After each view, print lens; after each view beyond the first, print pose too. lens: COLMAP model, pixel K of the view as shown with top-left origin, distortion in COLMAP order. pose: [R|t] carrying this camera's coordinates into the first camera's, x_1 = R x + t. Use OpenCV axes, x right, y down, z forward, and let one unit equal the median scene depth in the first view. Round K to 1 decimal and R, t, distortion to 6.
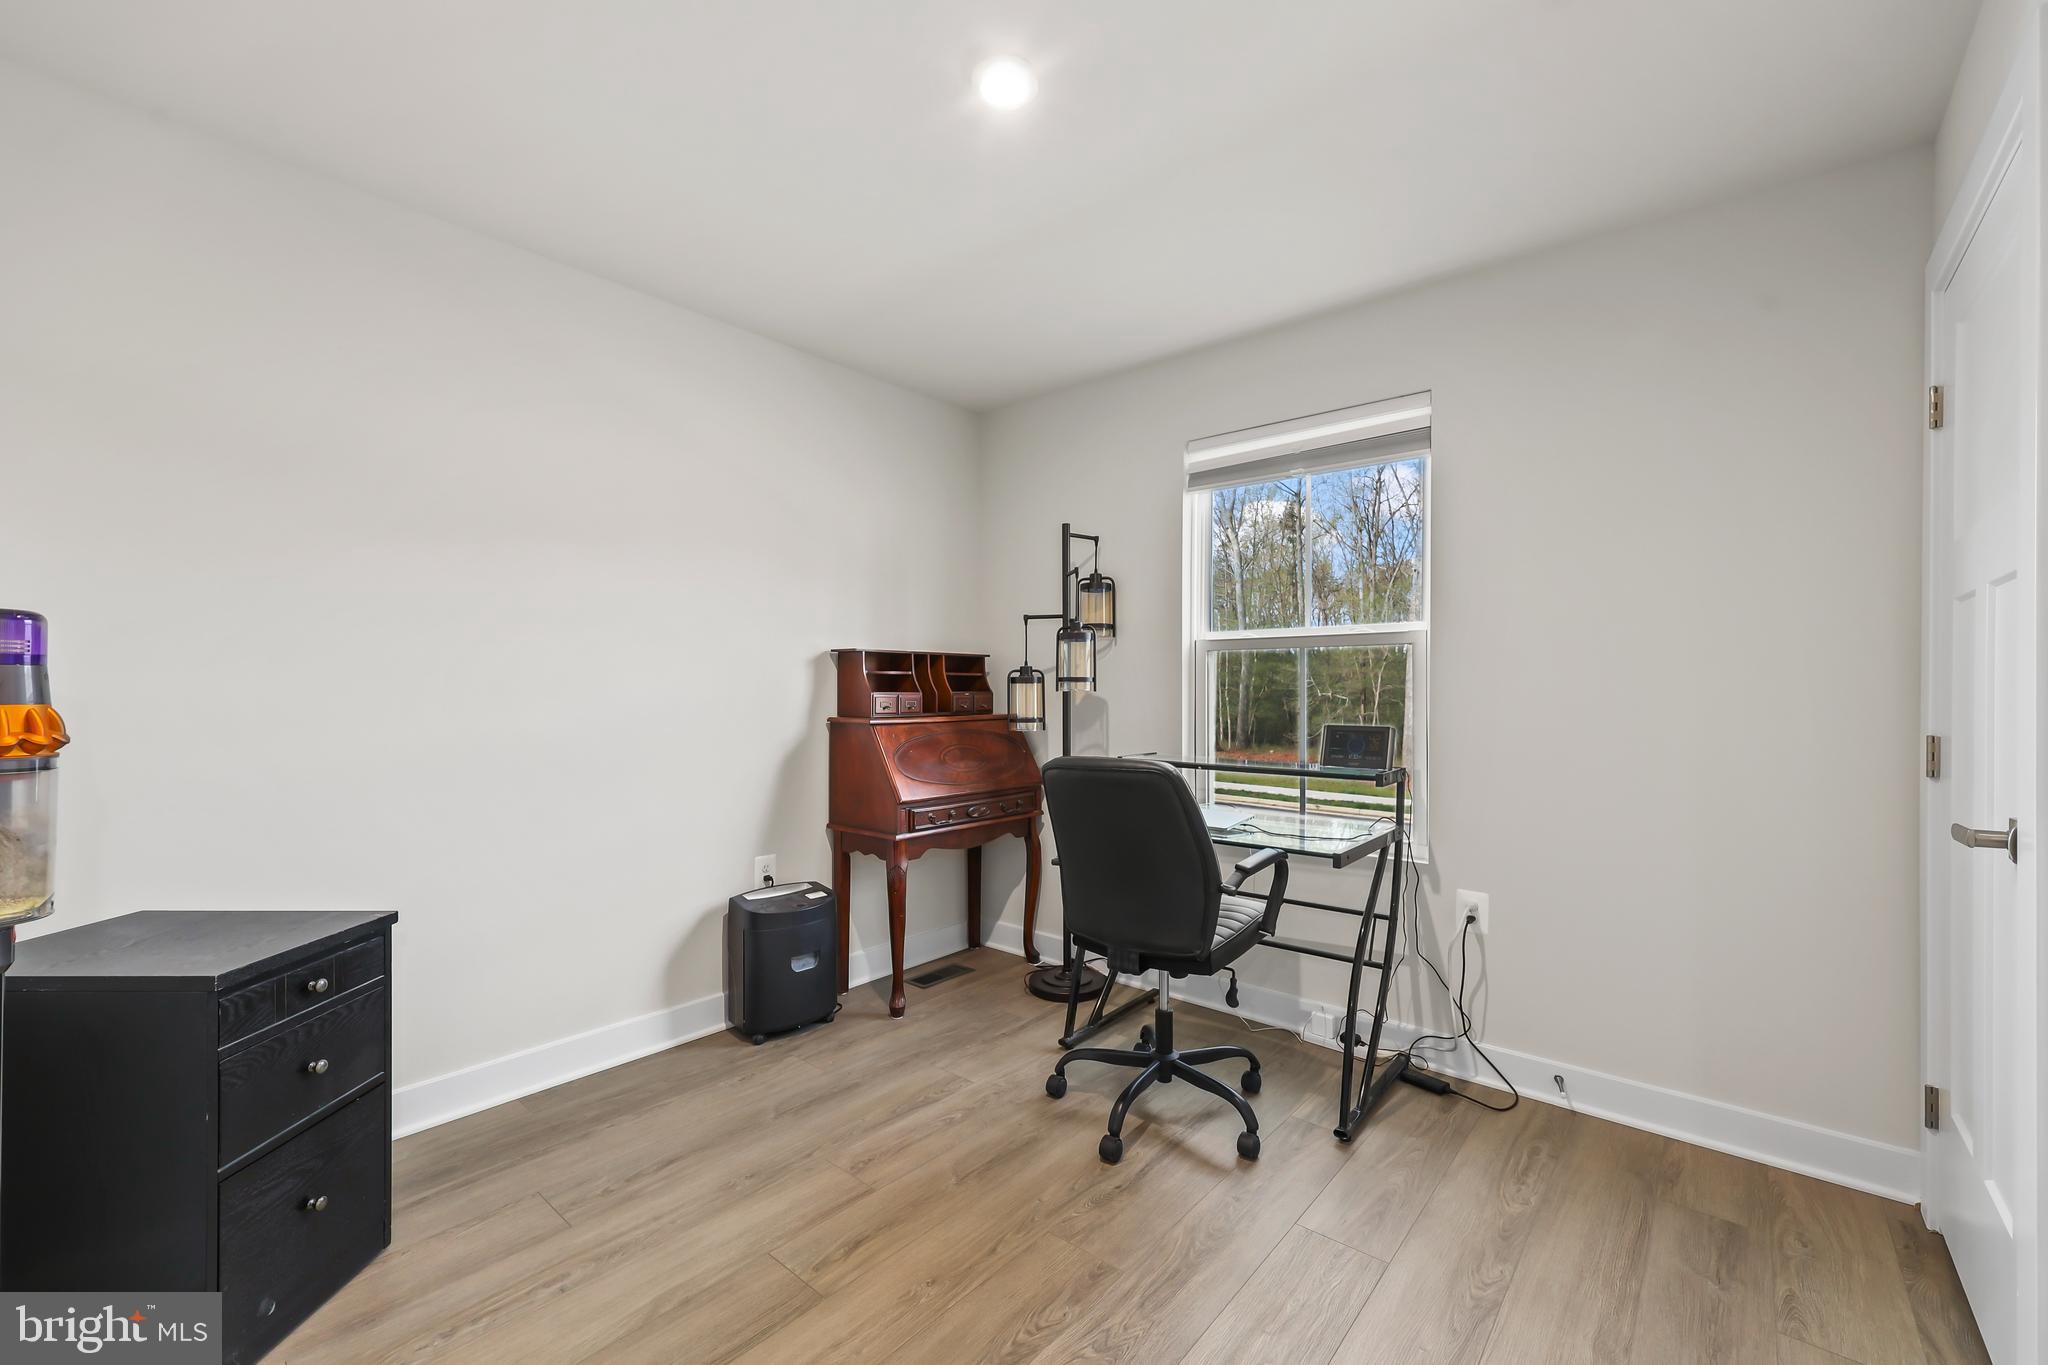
lens RADIAL K [[847.8, 0, 1030.2], [0, 847.8, 688.9], [0, 0, 1]] dist [0.003780, 0.000042]
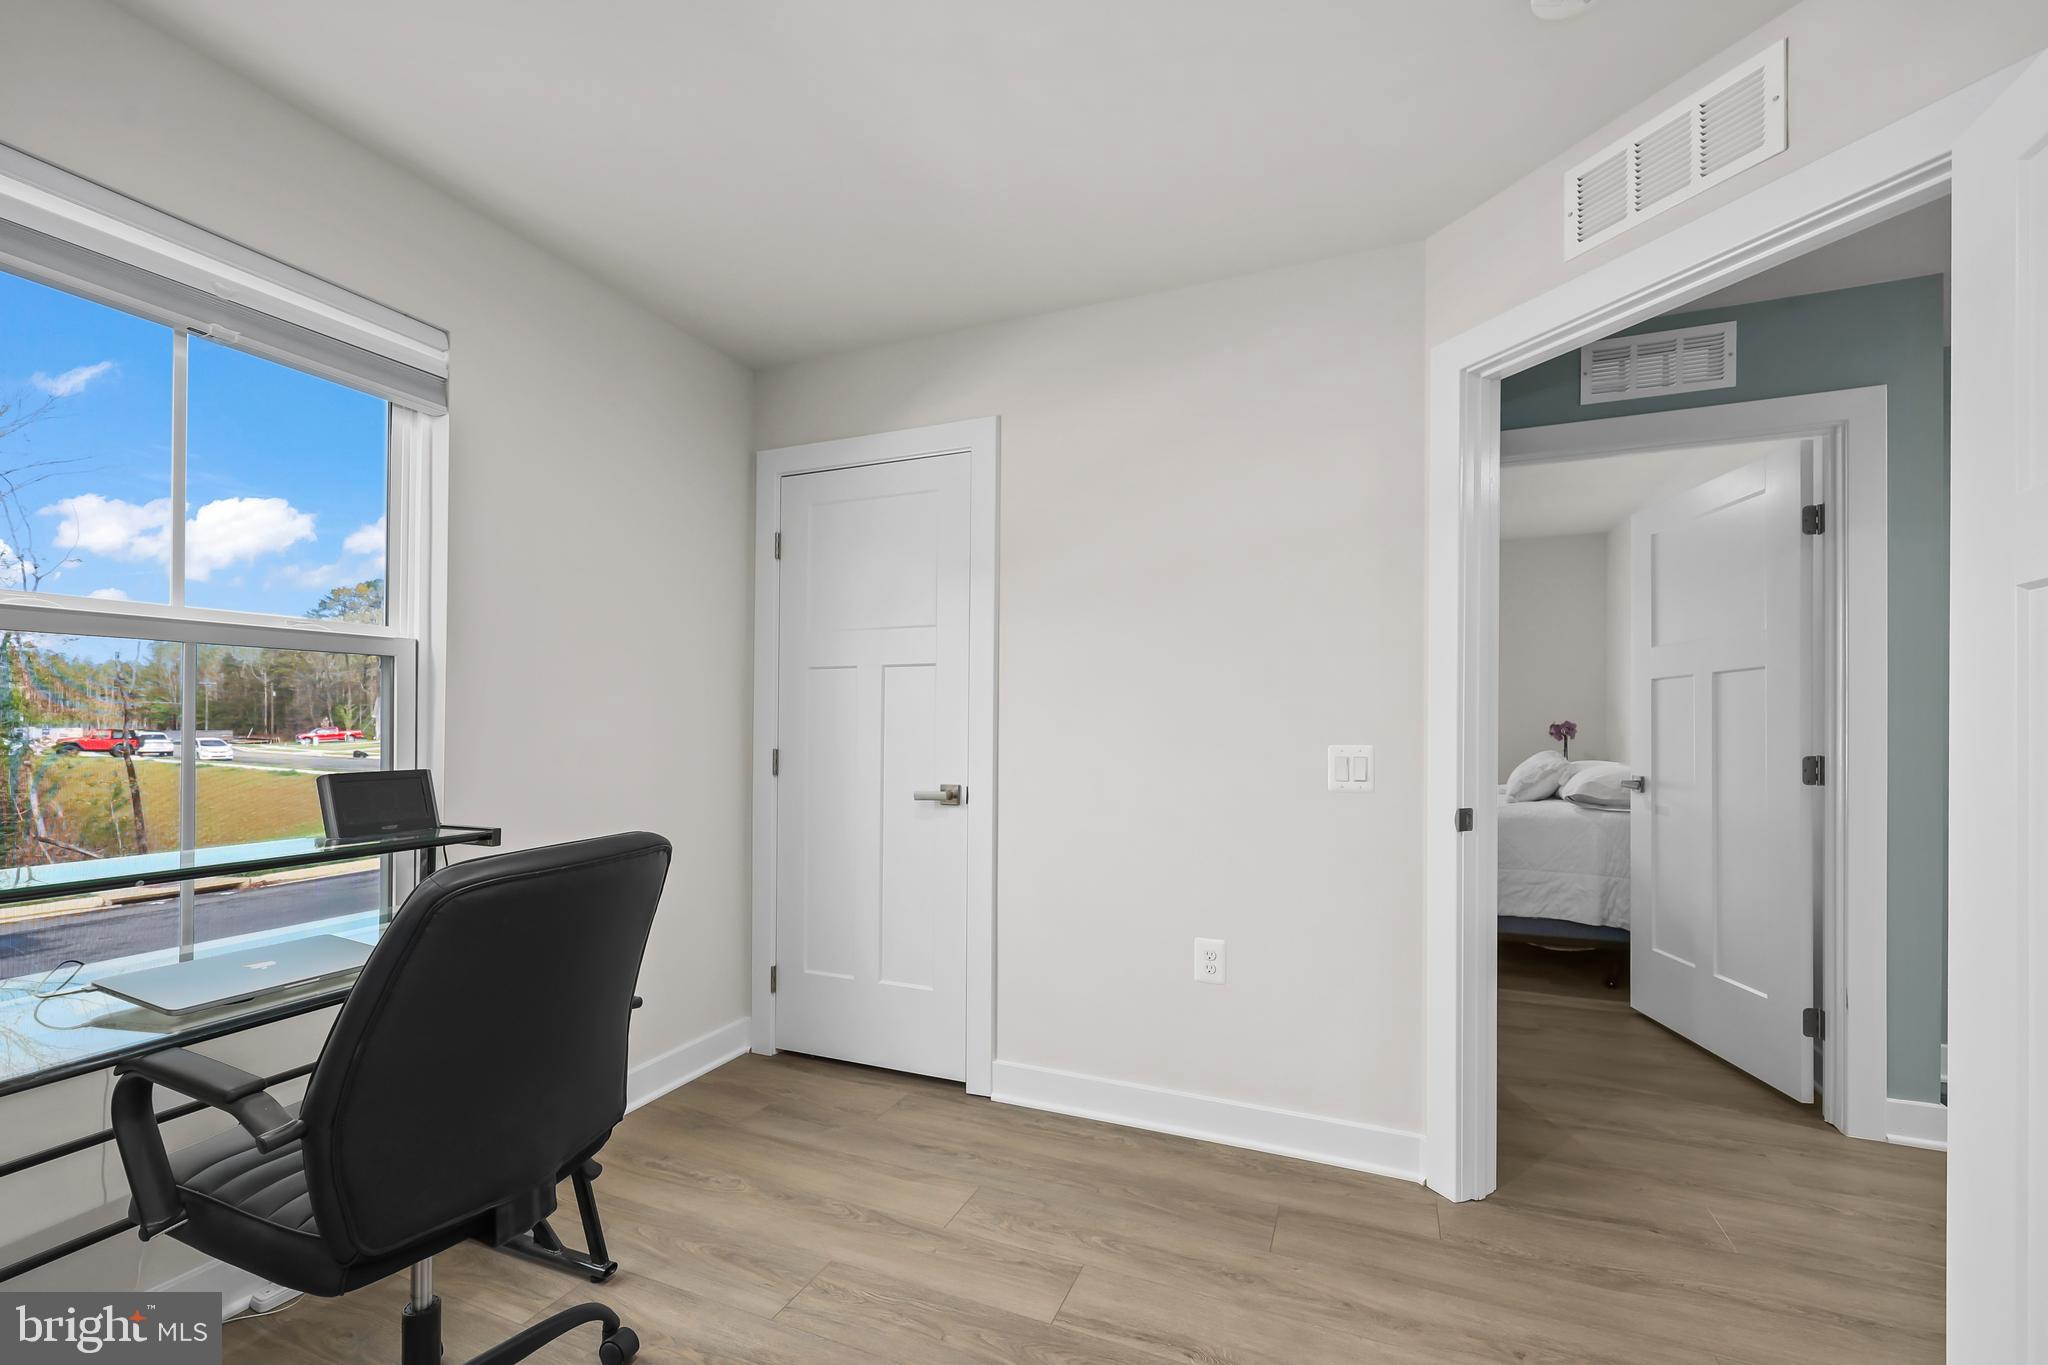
lens RADIAL K [[847.8, 0, 1028.6], [0, 847.8, 725.0], [0, 0, 1]] dist [0.003780, 0.000042]
pose [[-0.319807, 0.006013, 0.947464, -0.592557], [-0.000509, 0.999979, -0.006518, 0.017981], [-0.947482, -0.002567, -0.319797, 1.000803]]
